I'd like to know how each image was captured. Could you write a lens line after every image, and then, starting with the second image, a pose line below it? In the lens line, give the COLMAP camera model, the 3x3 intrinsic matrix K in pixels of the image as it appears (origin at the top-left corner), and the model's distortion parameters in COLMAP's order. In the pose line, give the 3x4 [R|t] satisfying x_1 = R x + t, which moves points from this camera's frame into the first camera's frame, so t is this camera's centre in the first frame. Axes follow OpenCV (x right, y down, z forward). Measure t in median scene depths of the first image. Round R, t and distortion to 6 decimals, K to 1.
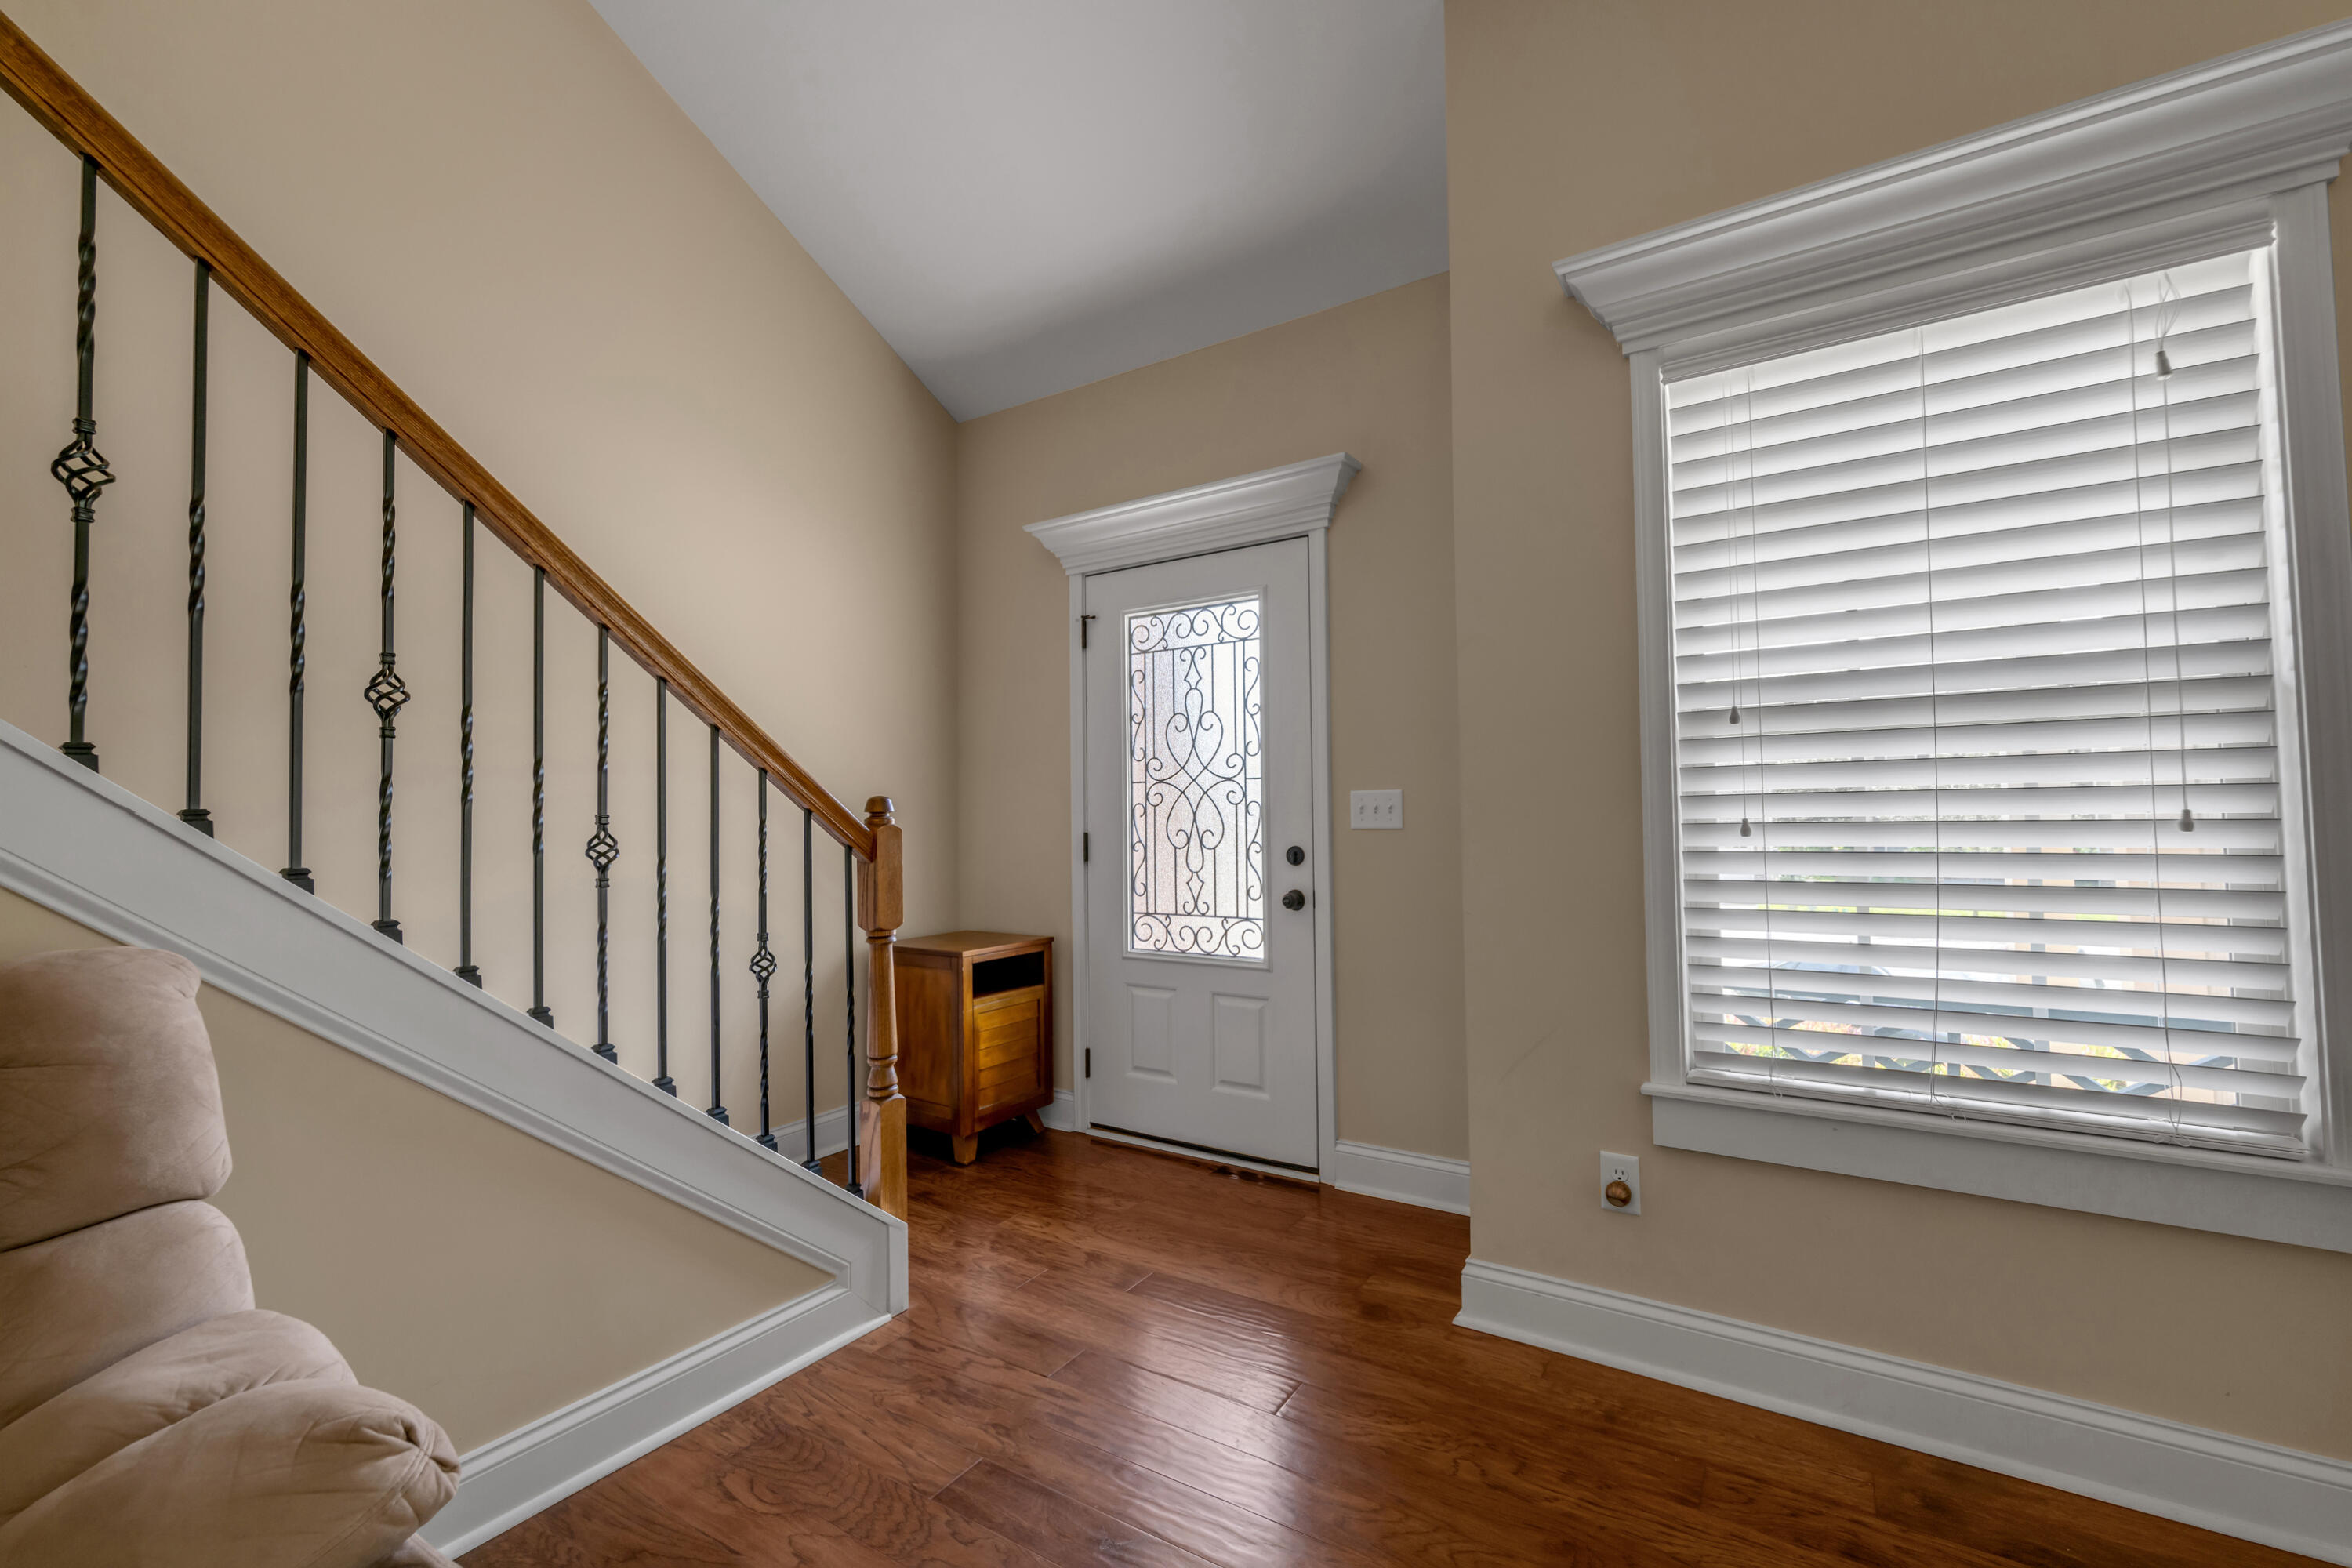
lens RADIAL K [[961.8, 0, 1190.0], [0, 961.8, 781.6], [0, 0, 1]] dist [-0.004493, 0.000524]
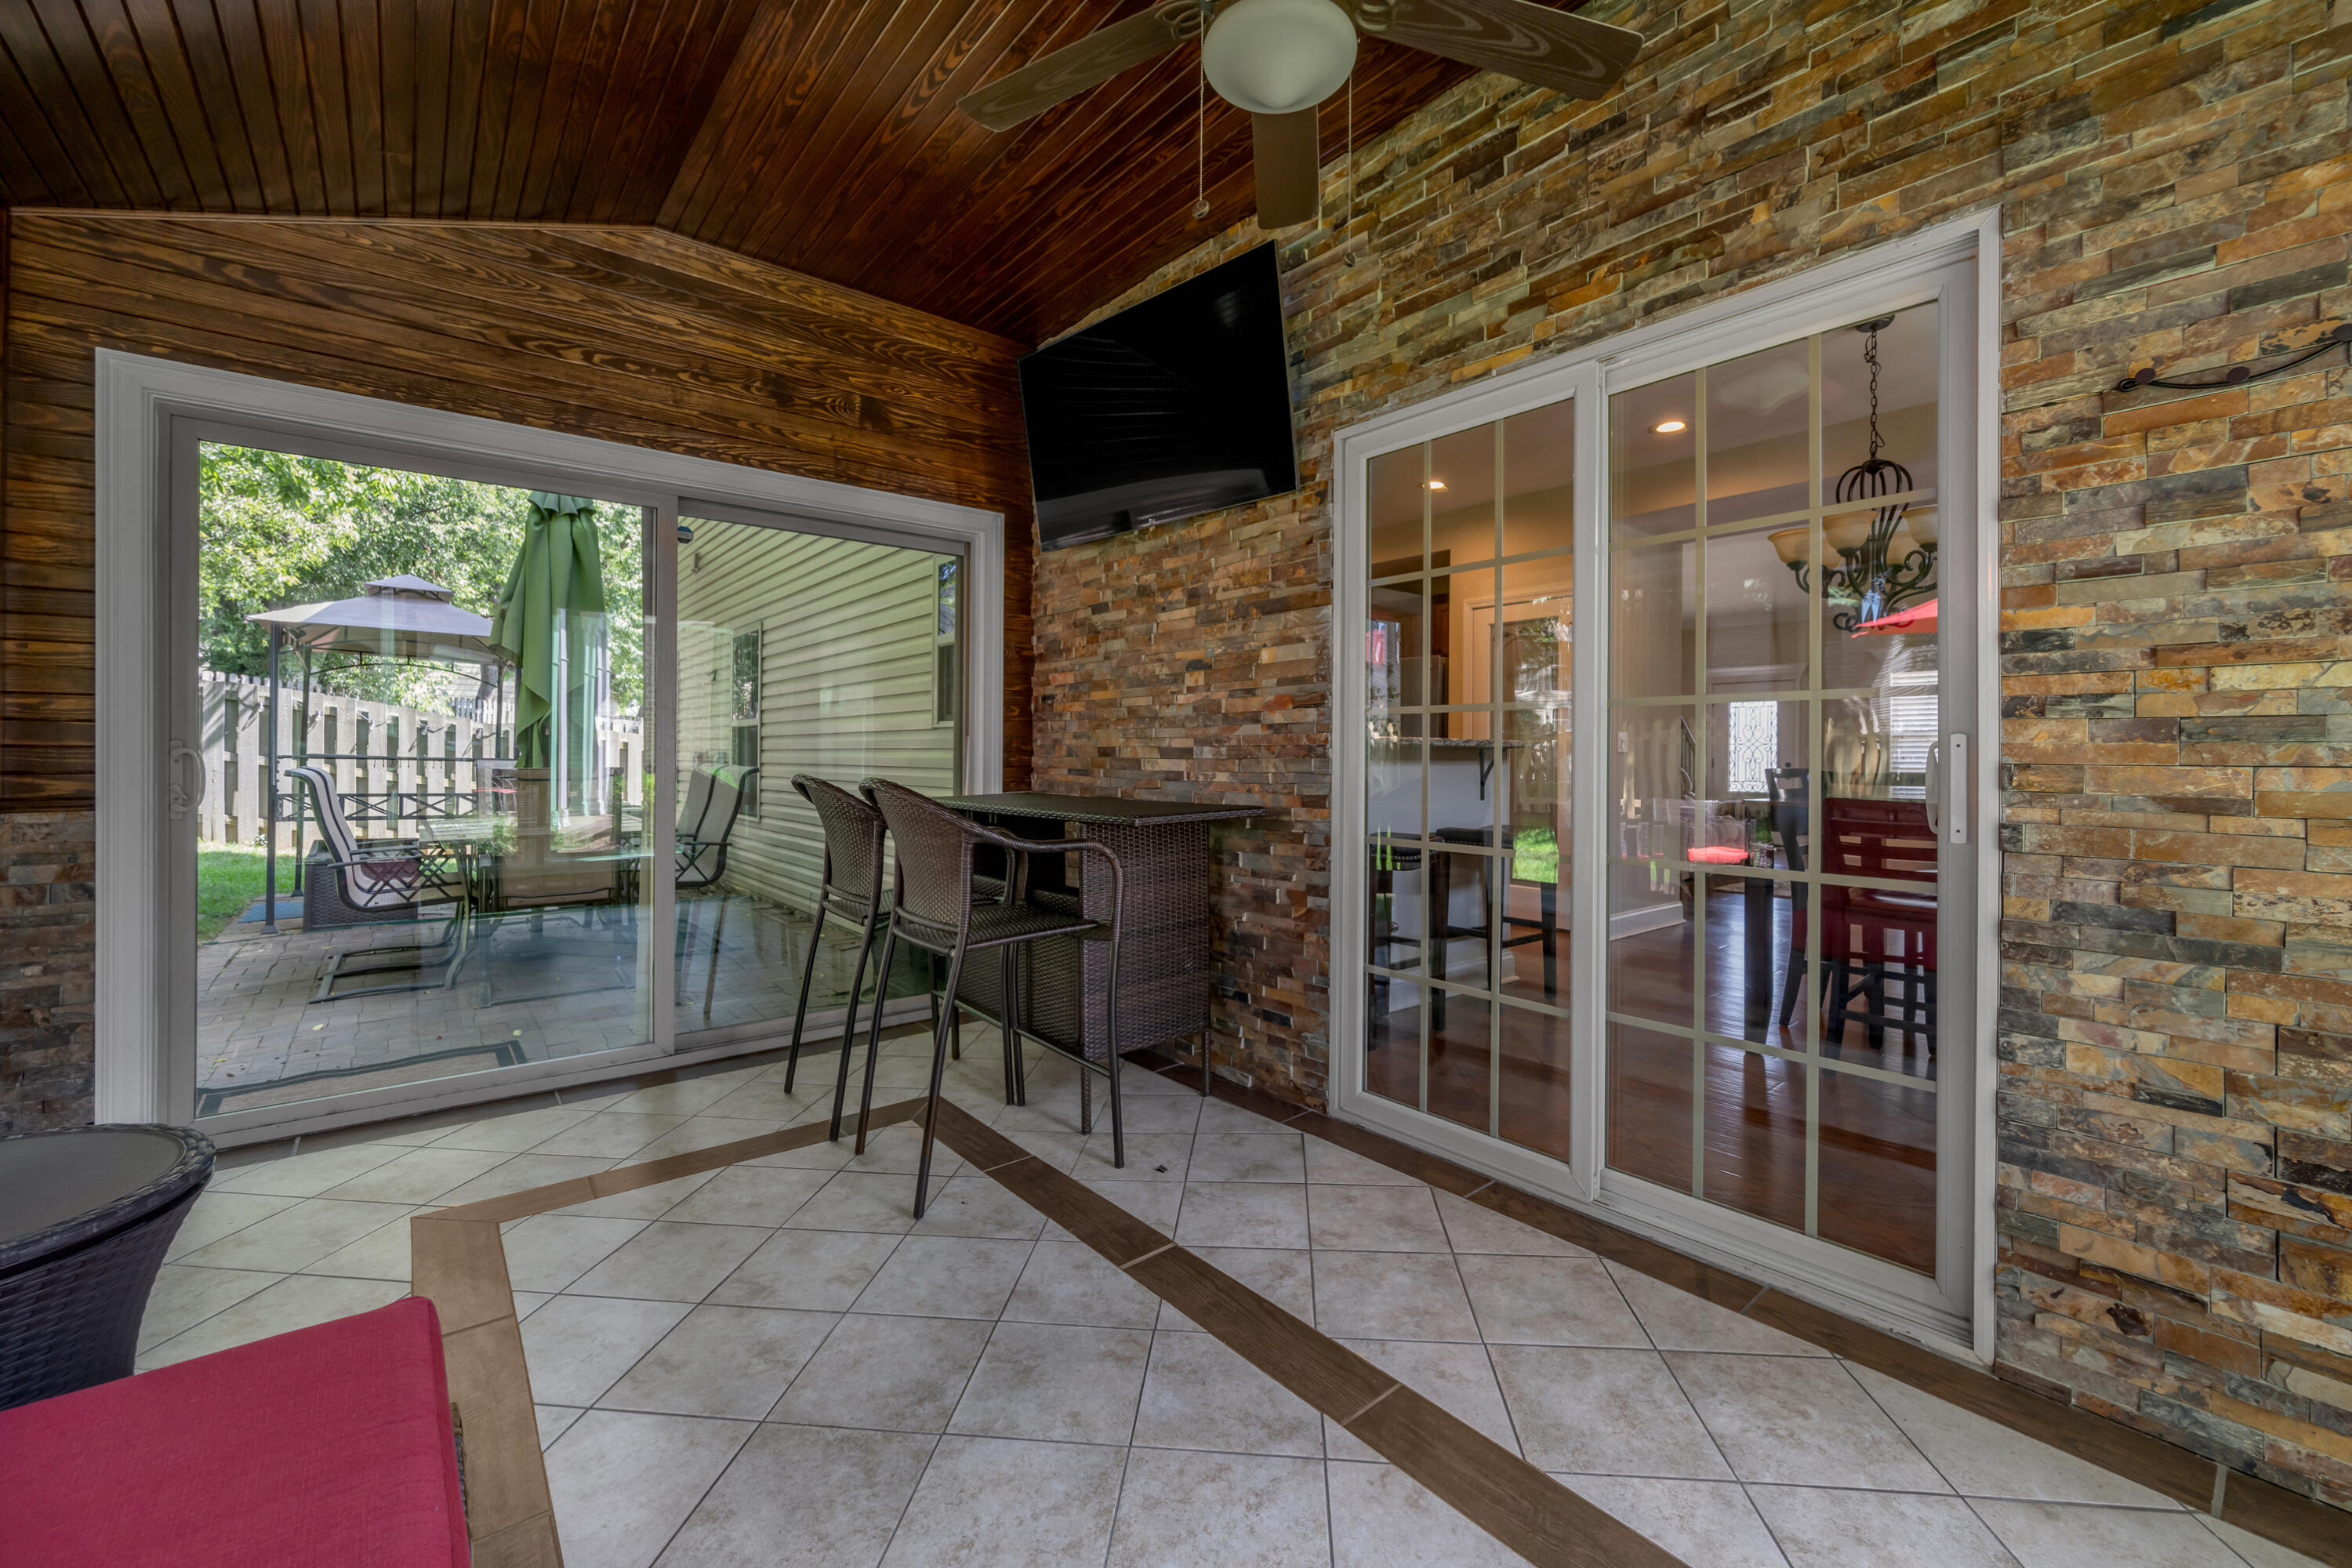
lens RADIAL K [[925.8, 0, 1189.9], [0, 925.8, 758.4], [0, 0, 1]] dist [-0.006245, 0.000474]
pose [[0.949982, 0.019703, -0.311682, -0.978067], [-0.006870, 0.999085, 0.042216, -0.085280], [0.312229, -0.037963, 0.949248, -3.129169]]
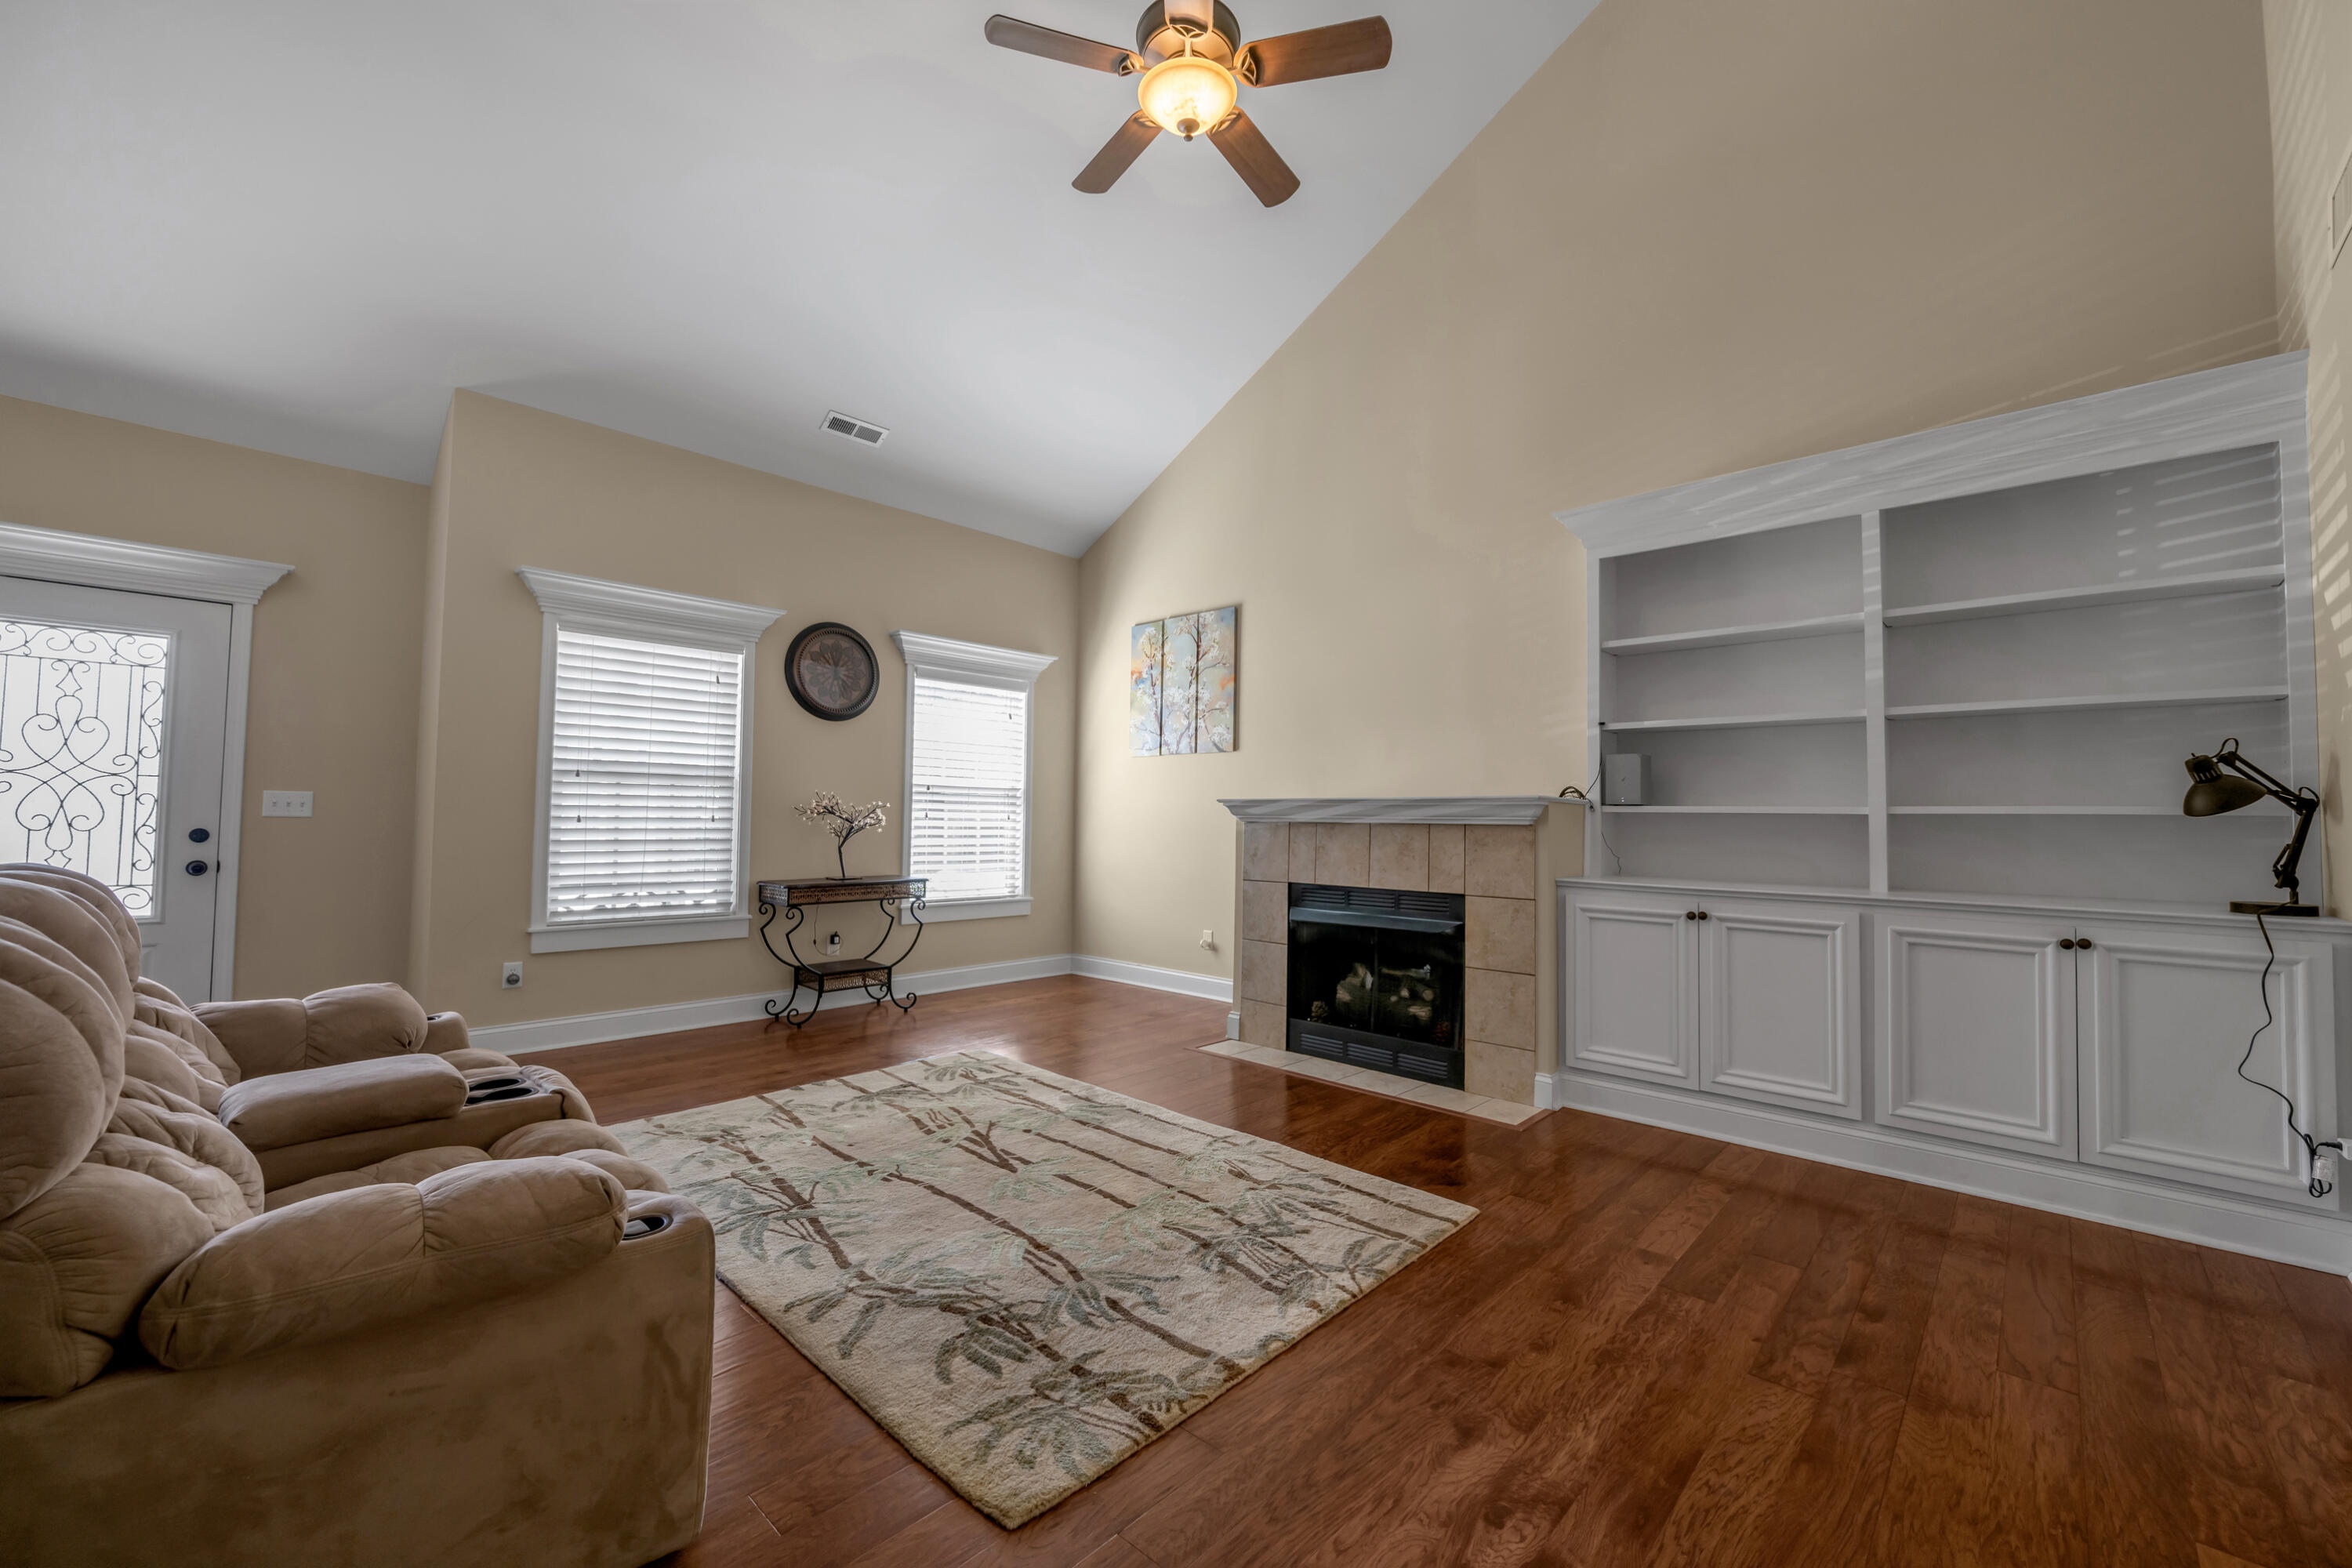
lens RADIAL K [[925.8, 0, 1186.3], [0, 925.8, 787.2], [0, 0, 1]] dist [-0.006245, 0.000474]
pose [[0.179053, 0.051859, 0.982472, -0.912292], [-0.052017, 0.997712, -0.043183, -0.007300], [-0.982463, -0.043373, 0.181341, -0.596497]]
